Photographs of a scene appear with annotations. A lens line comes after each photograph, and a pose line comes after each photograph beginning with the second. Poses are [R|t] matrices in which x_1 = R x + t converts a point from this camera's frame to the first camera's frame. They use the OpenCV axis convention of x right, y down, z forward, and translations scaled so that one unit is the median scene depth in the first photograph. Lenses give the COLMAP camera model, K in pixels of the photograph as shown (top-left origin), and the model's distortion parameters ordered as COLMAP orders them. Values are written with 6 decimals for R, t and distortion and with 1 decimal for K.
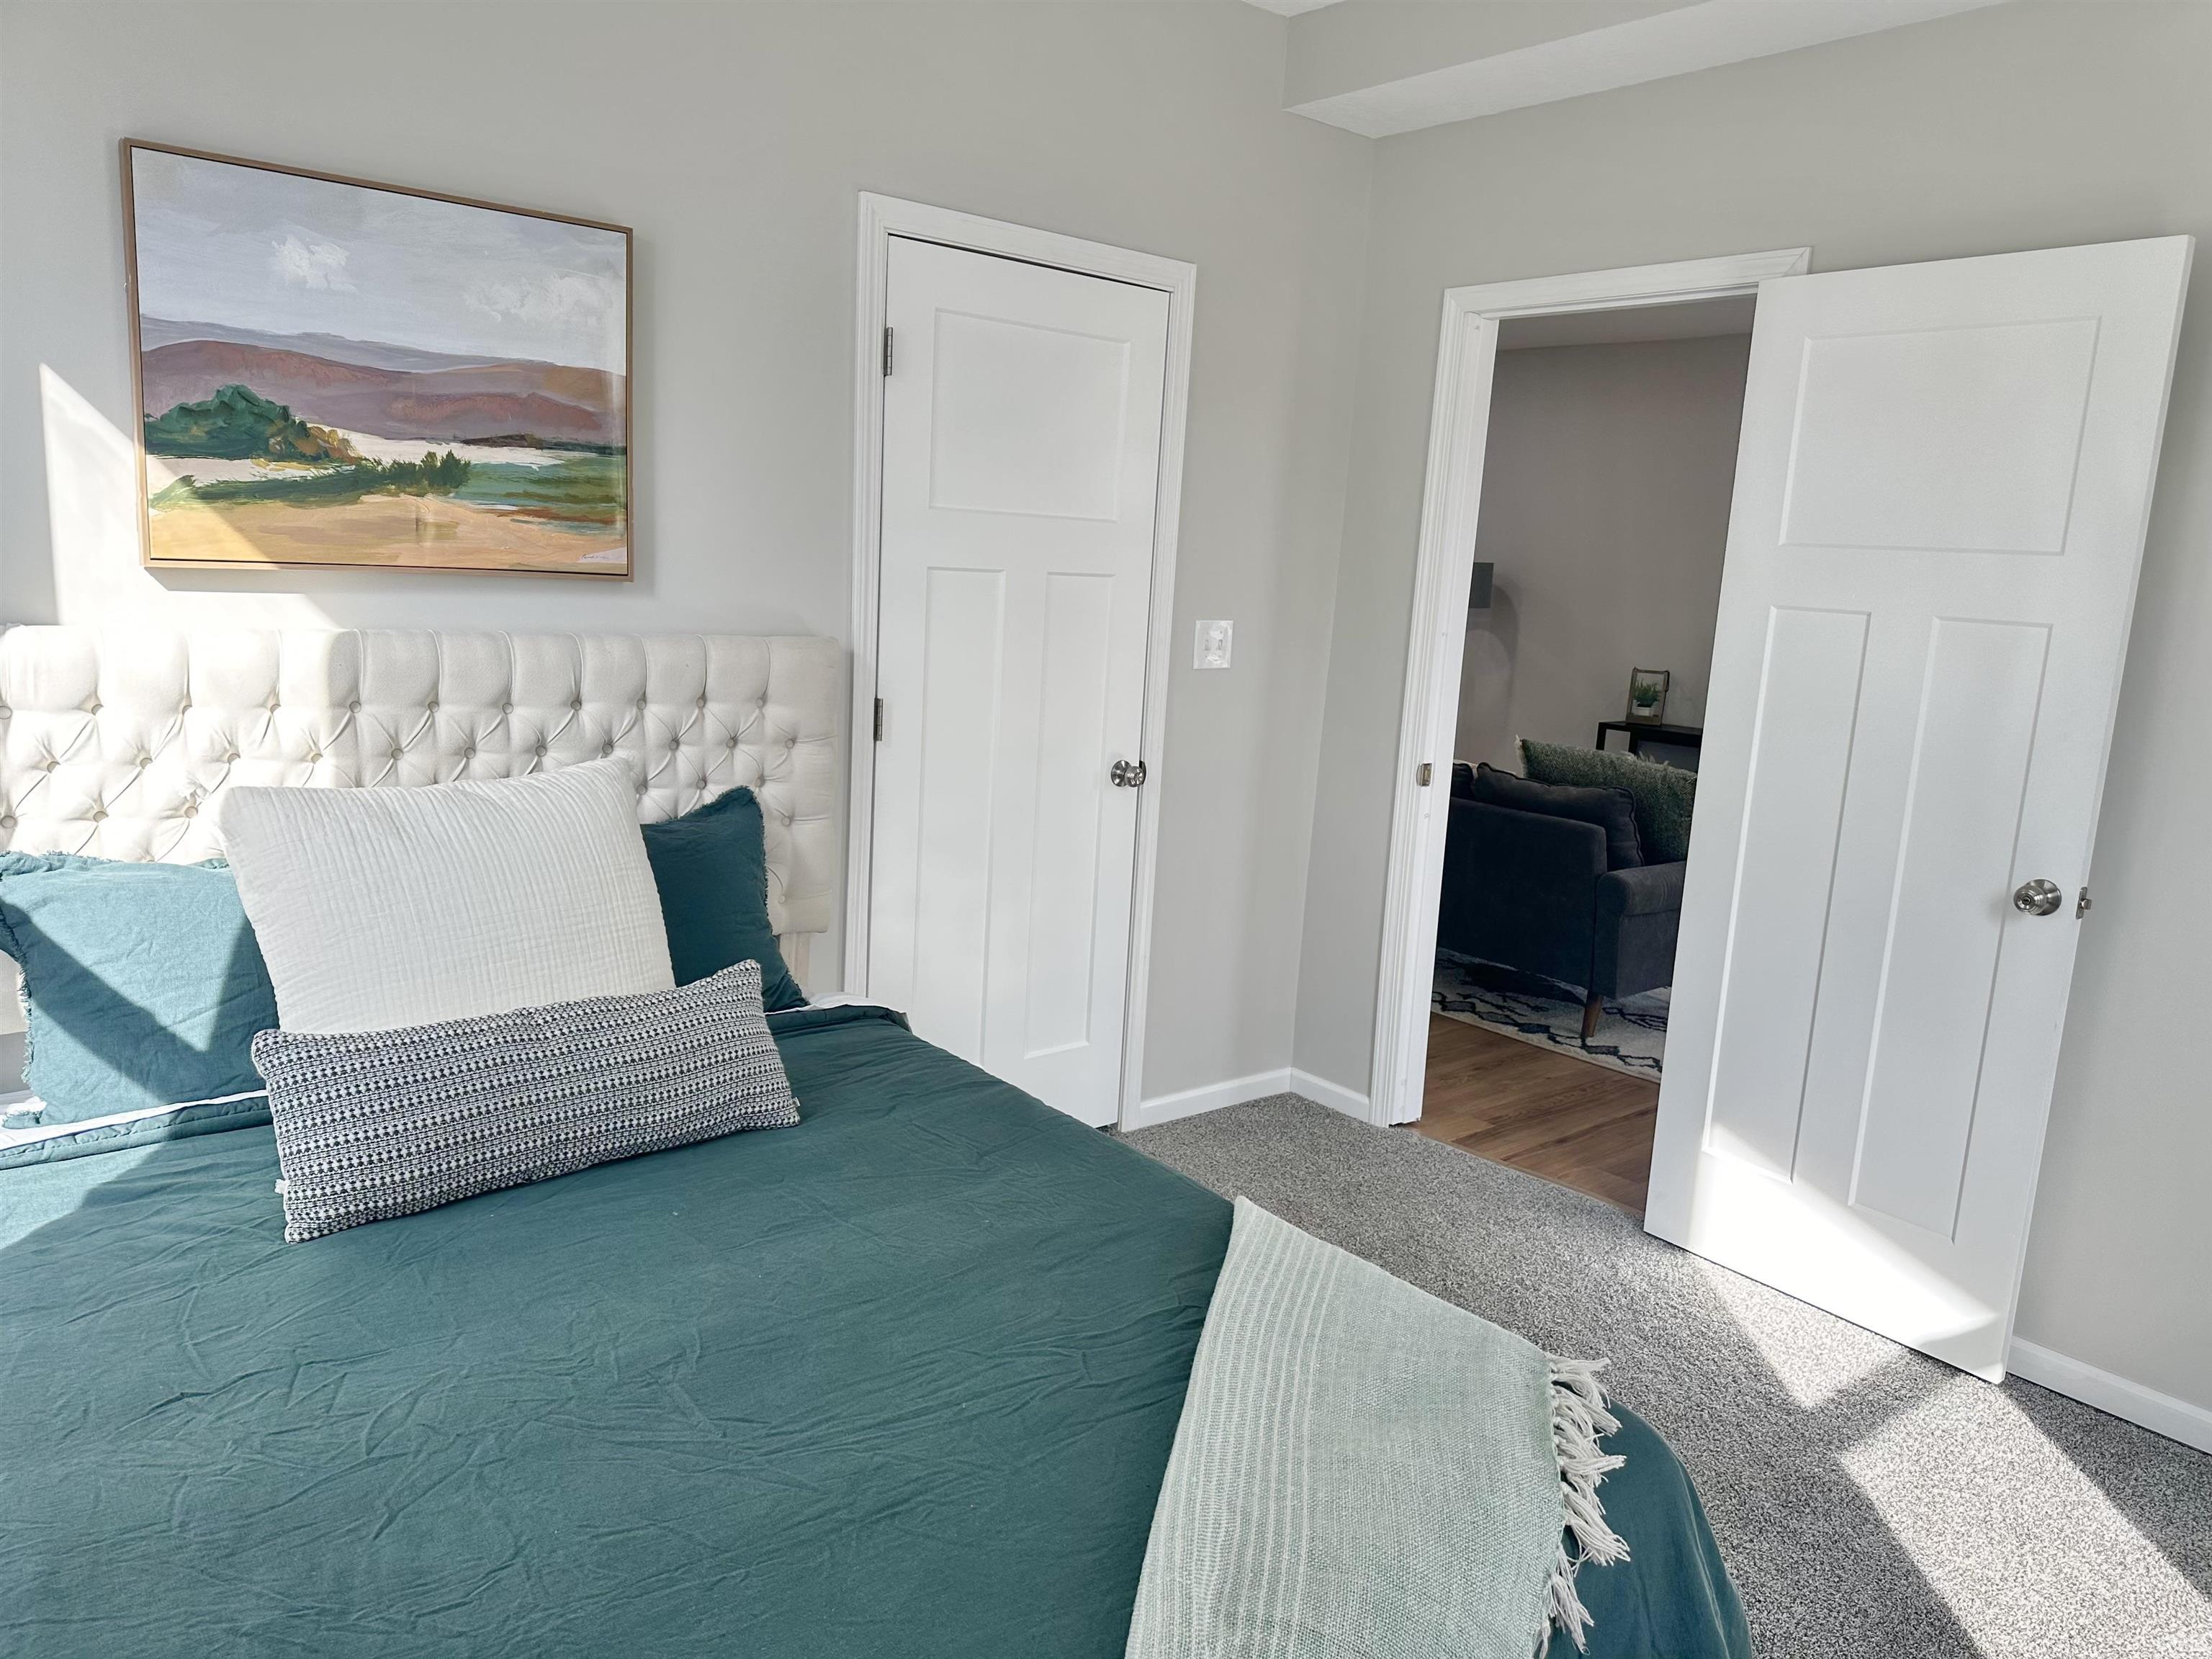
lens RADIAL K [[1541.0, 0, 1112.0], [0, 1541.0, 817.0], [0, 0, 1]] dist [0.055690, -0.072827]
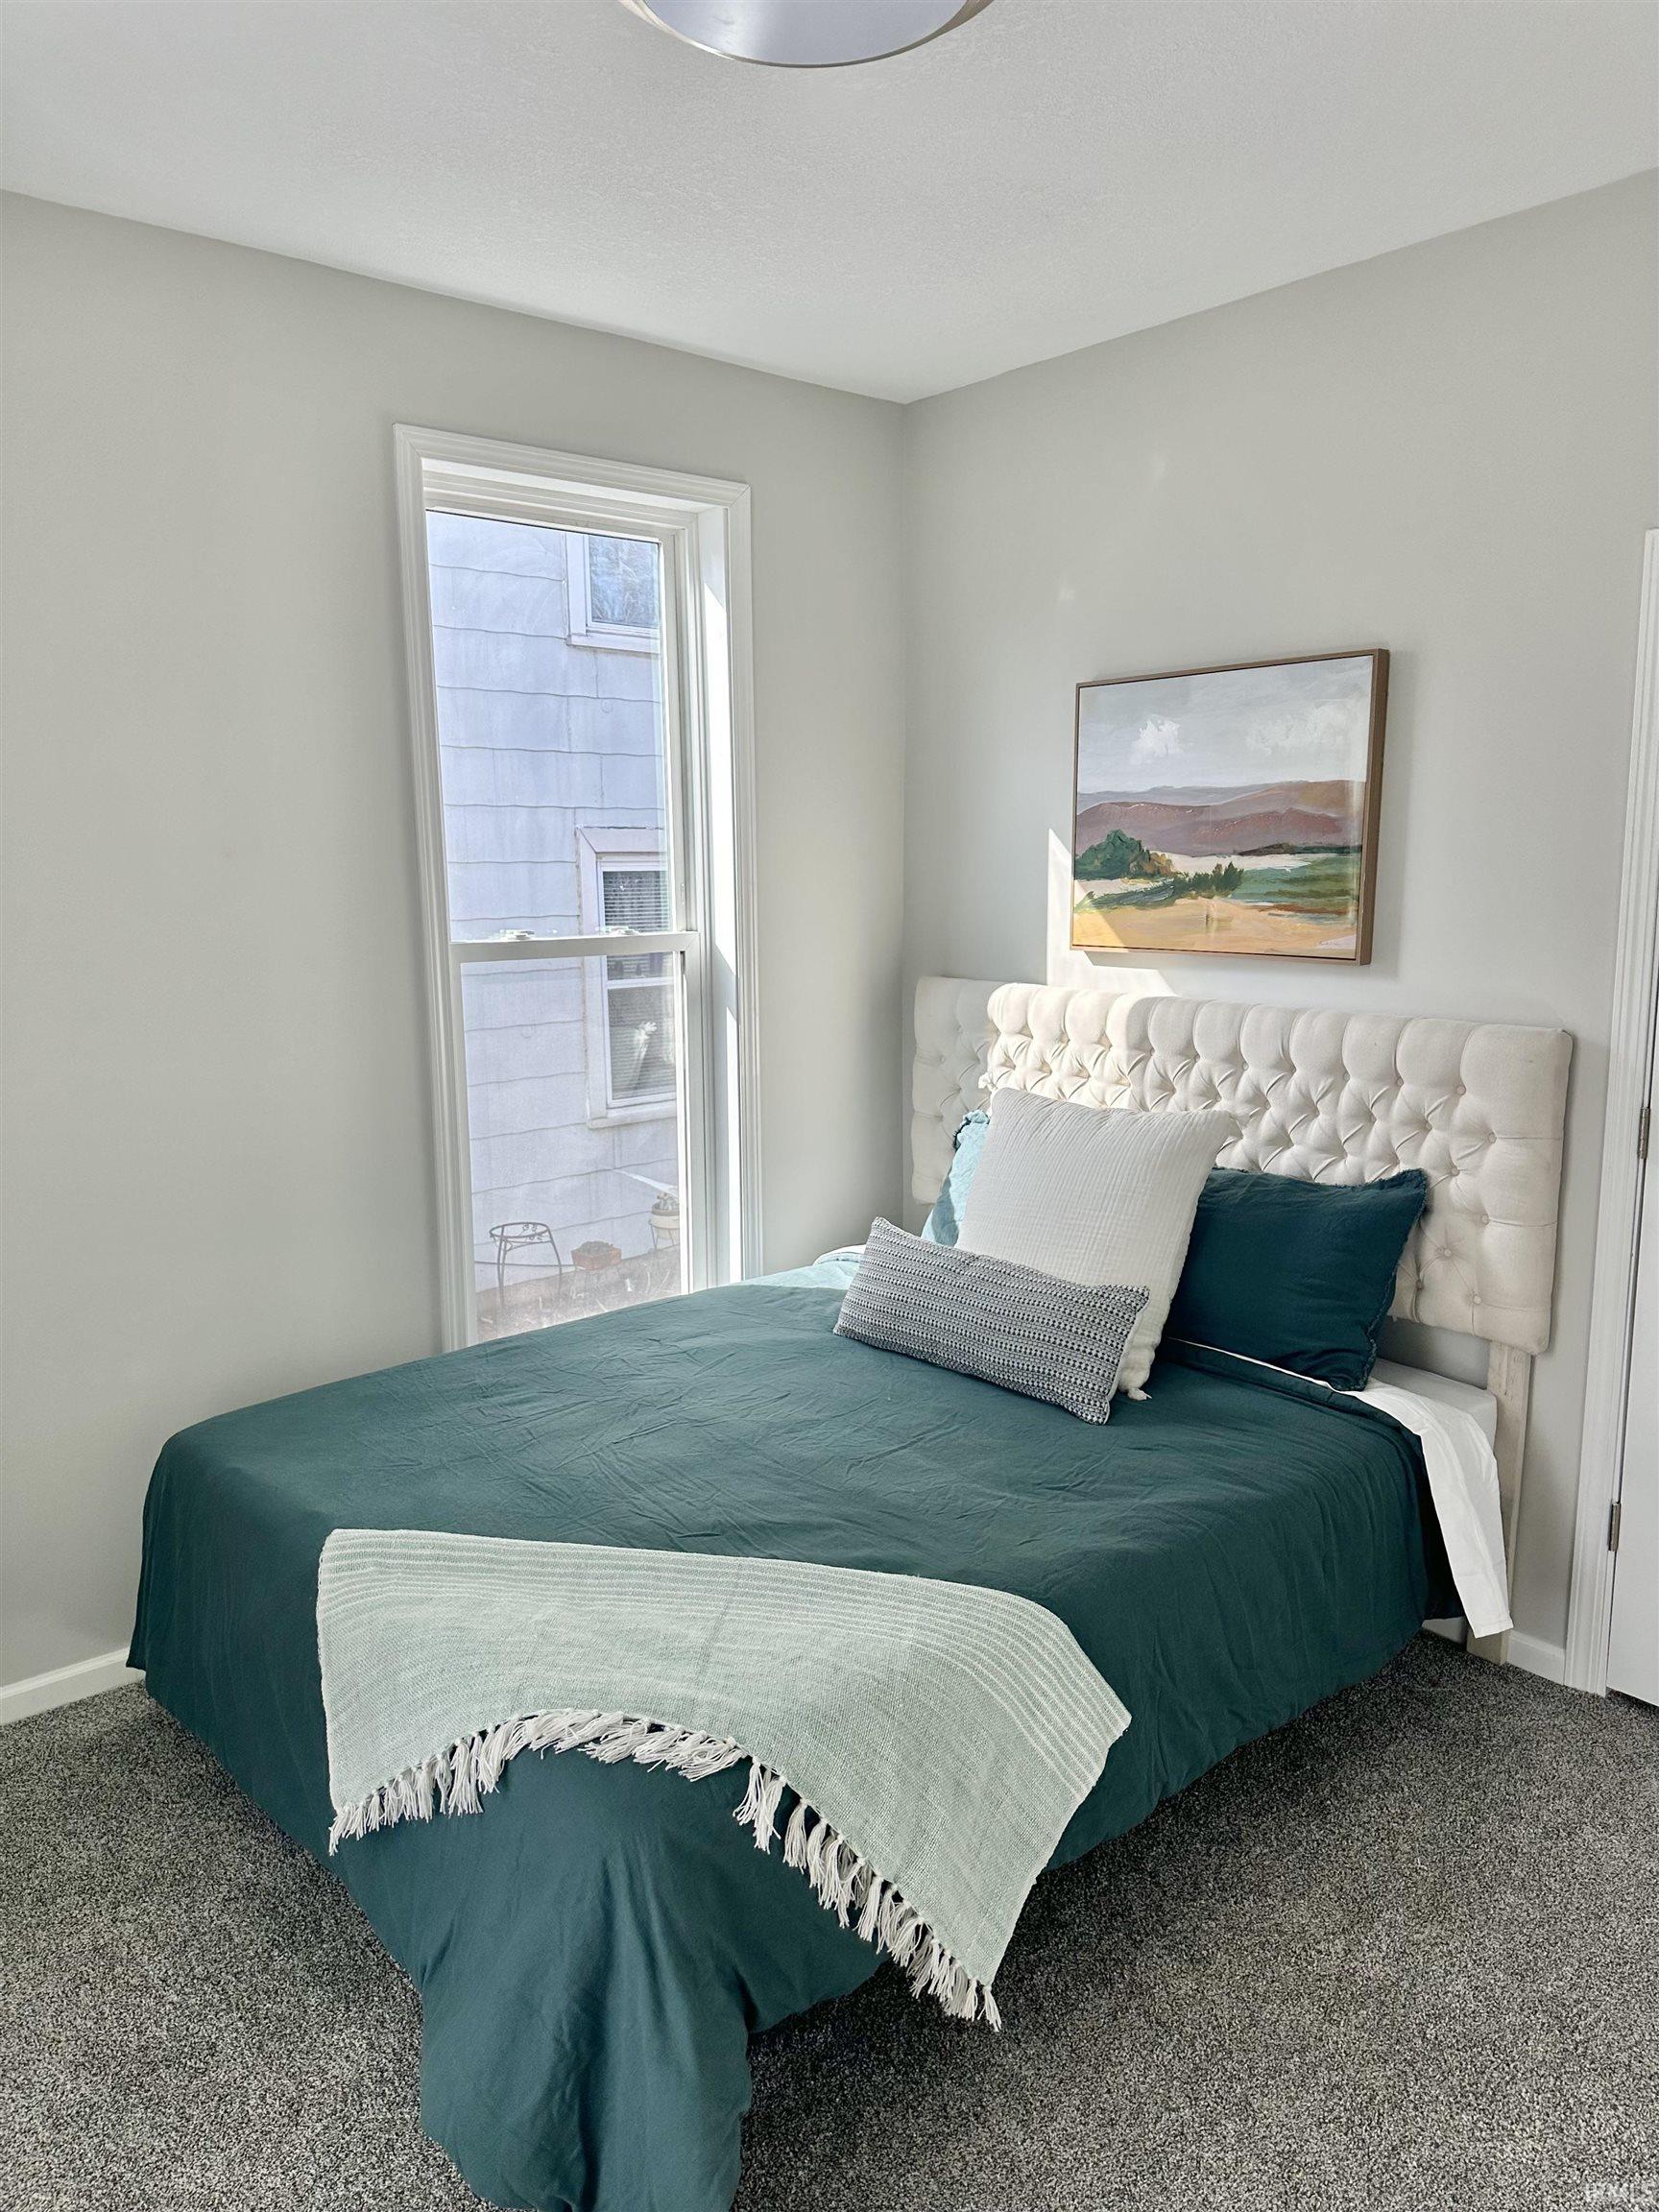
lens RADIAL K [[1541.0, 0, 835.0], [0, 1541.0, 1121.1], [0, 0, 1]] dist [0.055690, -0.072827]
pose [[0.004812, 0.116256, -0.993208, 0.863659], [-0.167958, 0.979203, 0.113803, -0.116354], [0.985782, 0.166269, 0.024238, 0.681036]]
